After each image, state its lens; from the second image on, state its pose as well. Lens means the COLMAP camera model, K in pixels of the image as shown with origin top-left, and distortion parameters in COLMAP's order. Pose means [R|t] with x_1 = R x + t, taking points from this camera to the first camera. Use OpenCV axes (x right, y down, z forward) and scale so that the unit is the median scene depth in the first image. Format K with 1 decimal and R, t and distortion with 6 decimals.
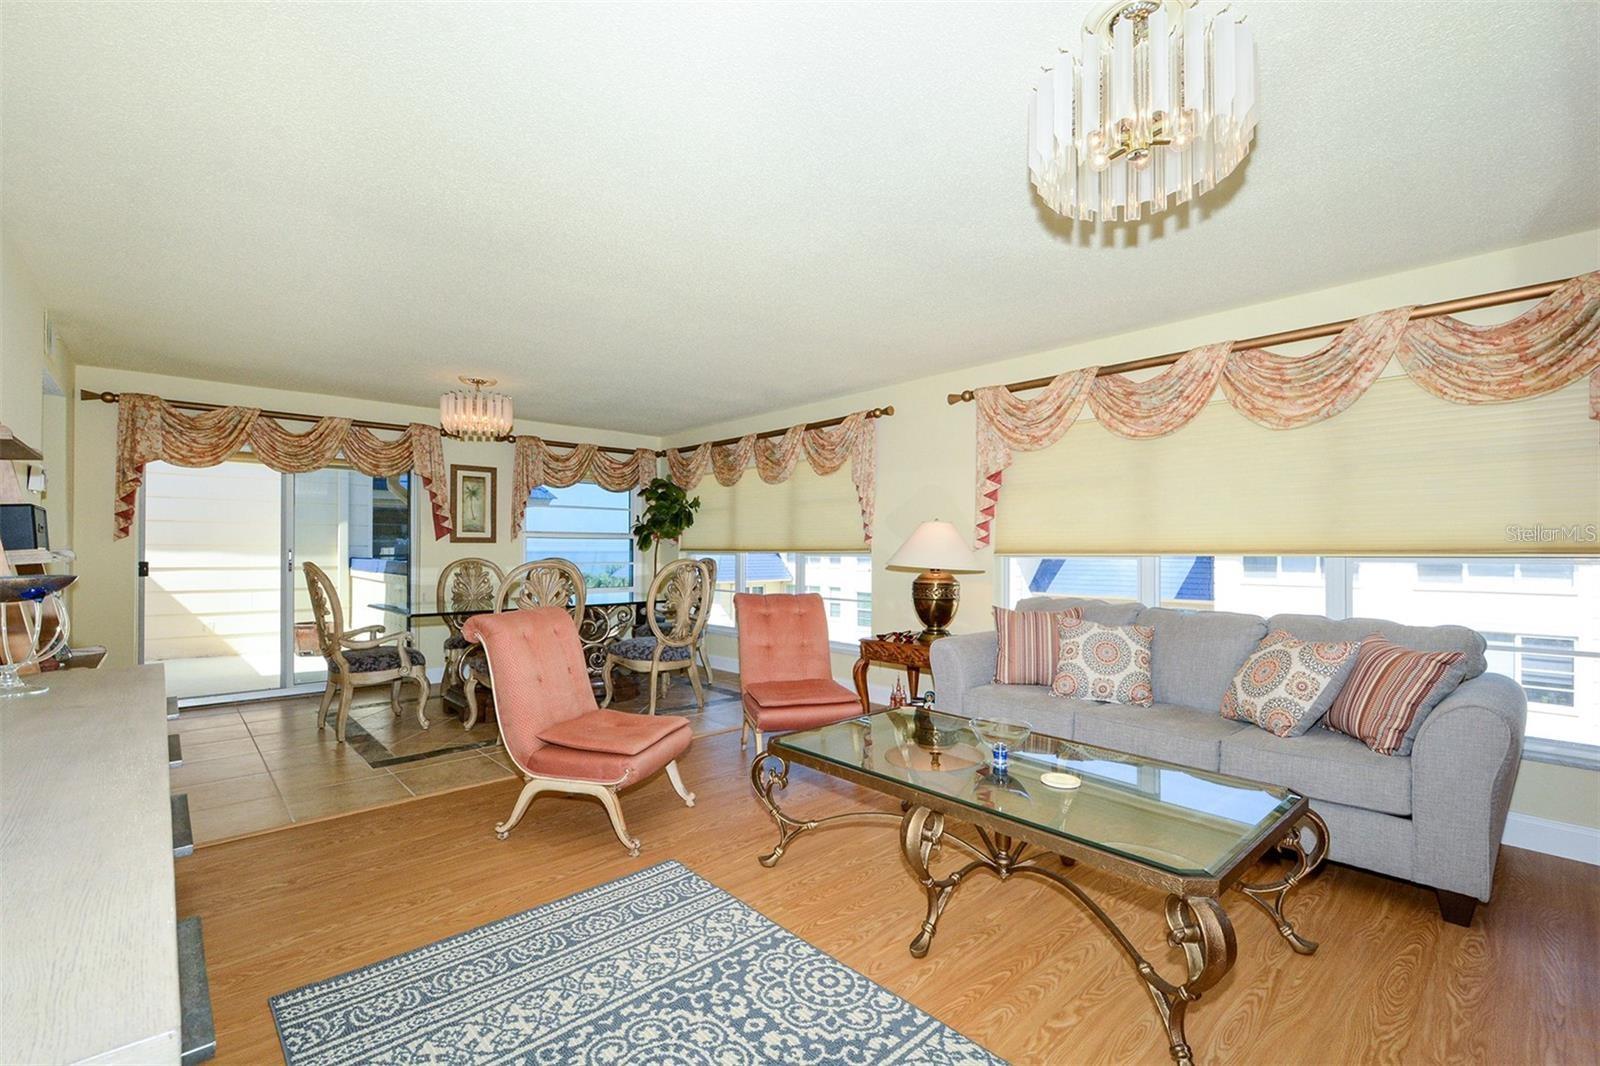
lens RADIAL K [[713.5, 0, 804.5], [0, 713.5, 537.6], [0, 0, 1]] dist [0.001086, -0.004271]
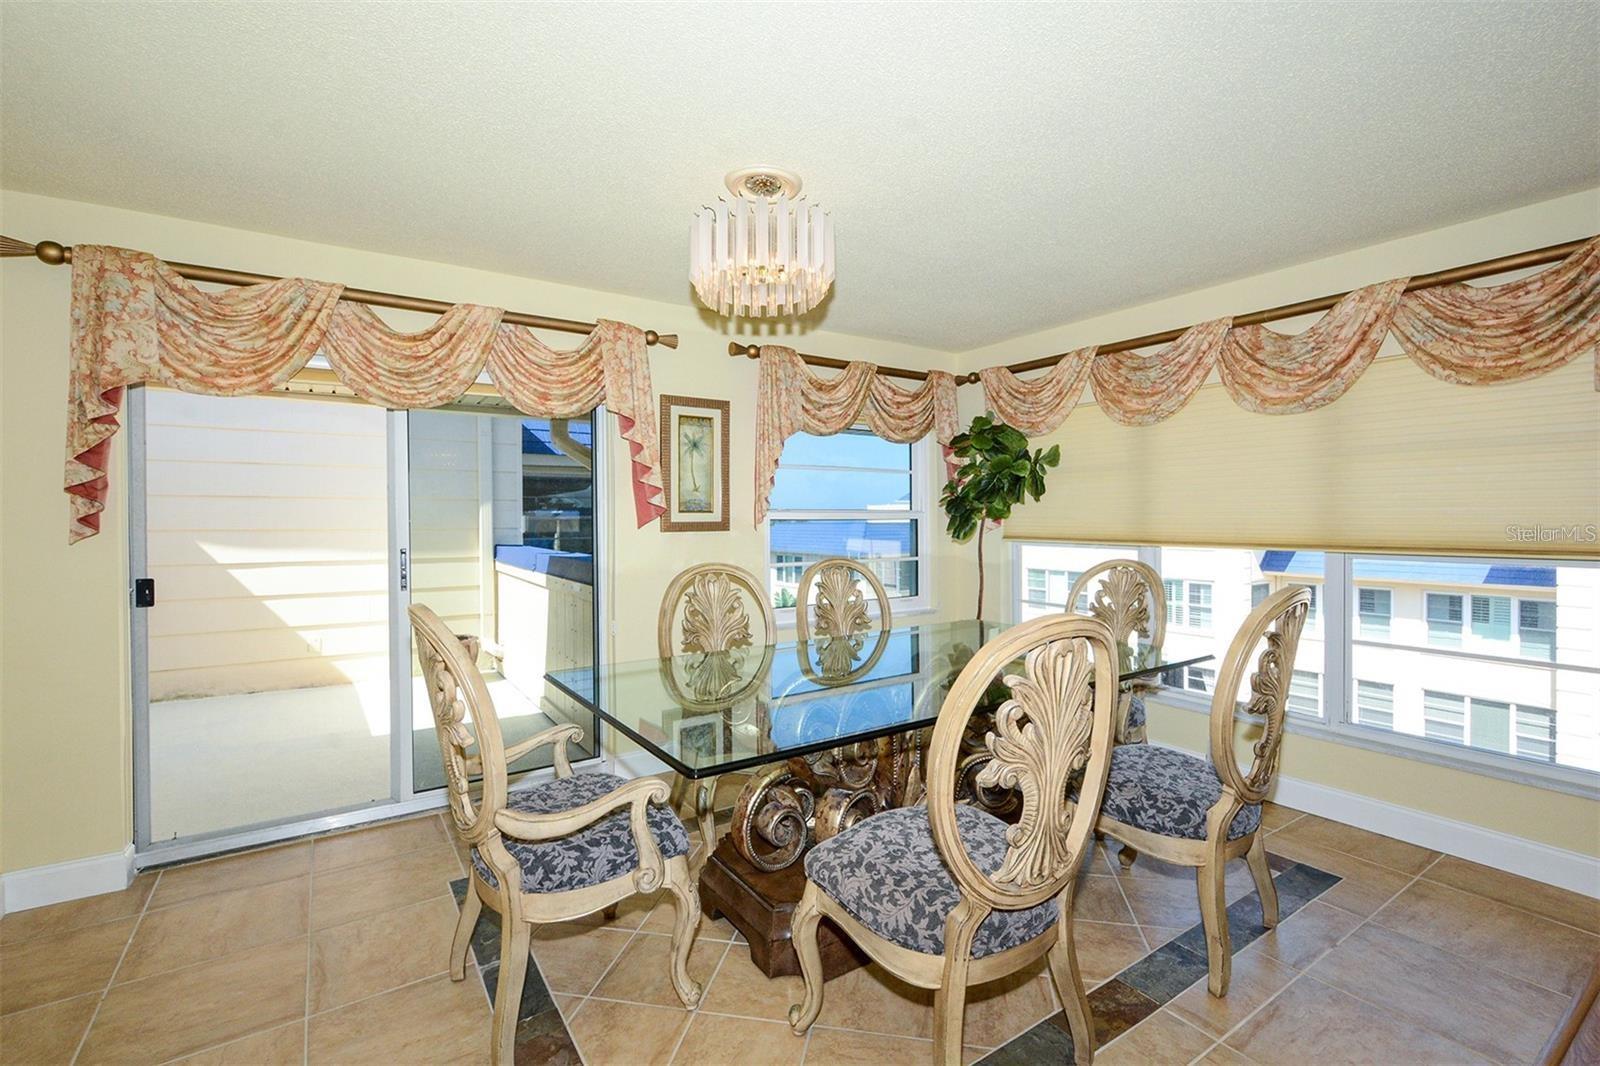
lens RADIAL K [[713.5, 0, 798.0], [0, 713.5, 517.6], [0, 0, 1]] dist [0.001086, -0.004271]
pose [[0.988234, -0.003742, -0.152902, -0.306107], [0.006739, 0.999795, 0.019092, -0.014823], [0.152799, -0.019898, 0.988057, 0.459150]]
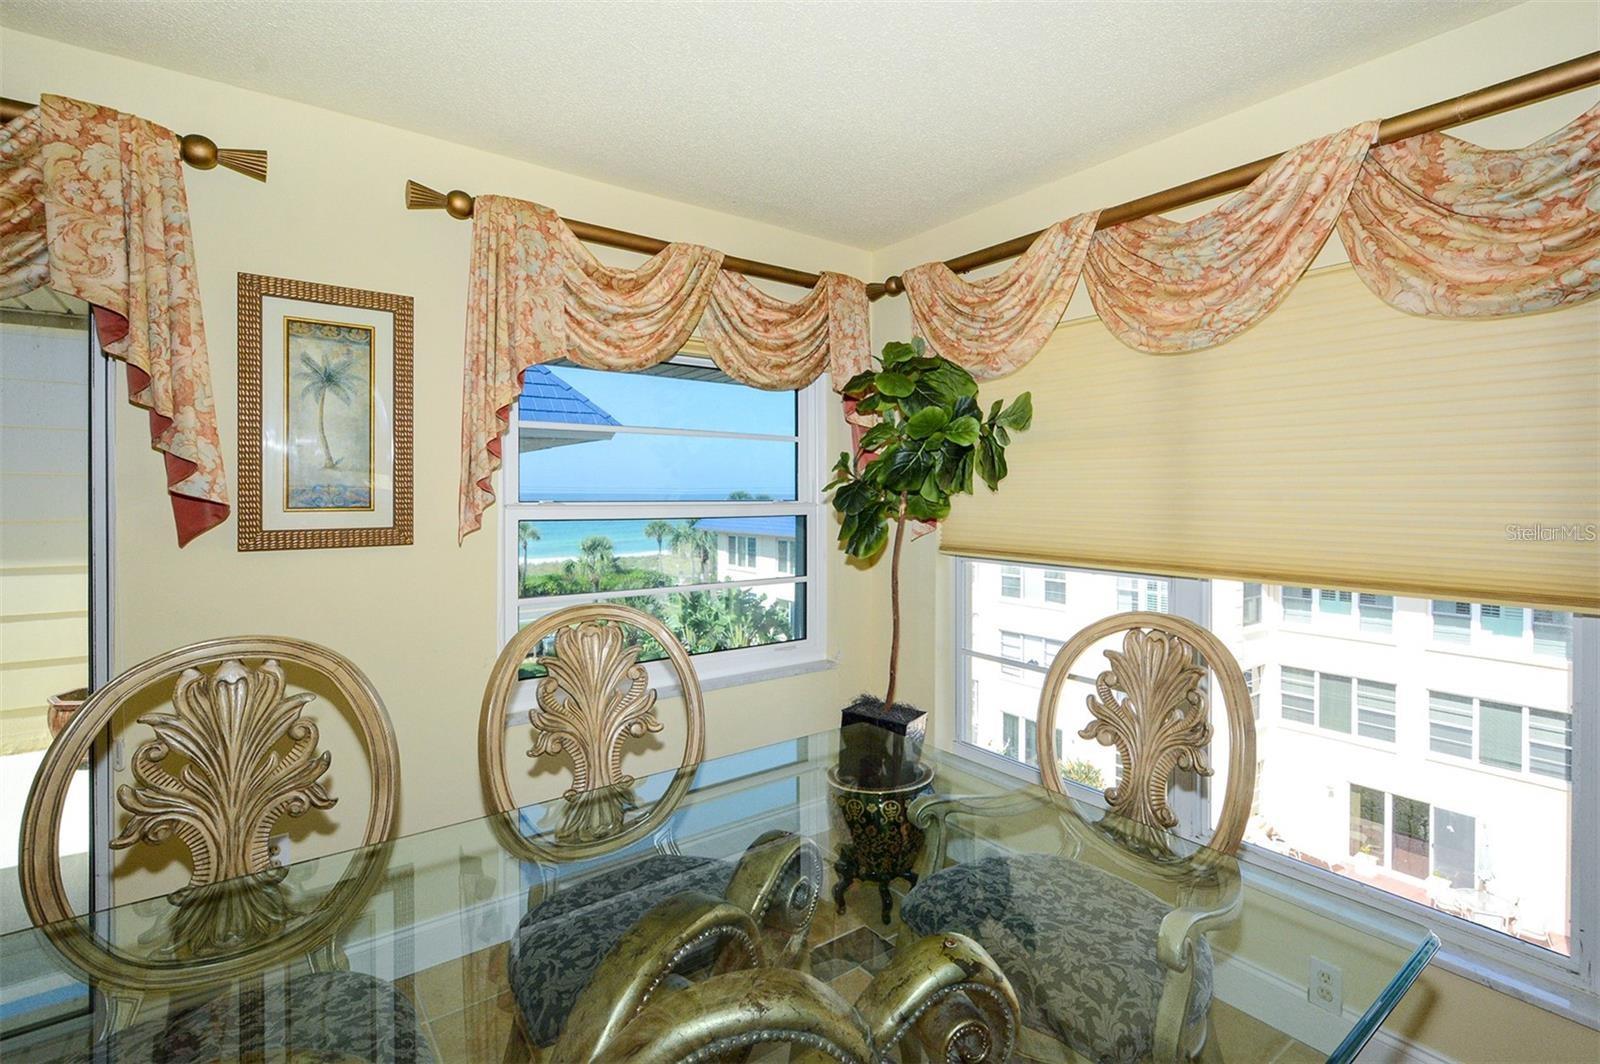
lens RADIAL K [[754.2, 0, 805.7], [0, 754.2, 490.5], [0, 0, 1]] dist [-0.002802, -0.002362]
pose [[0.994956, 0.001022, -0.100311, -0.246854], [0.000324, 0.999910, 0.013405, -0.021220], [0.100316, -0.013369, 0.994866, 0.738265]]
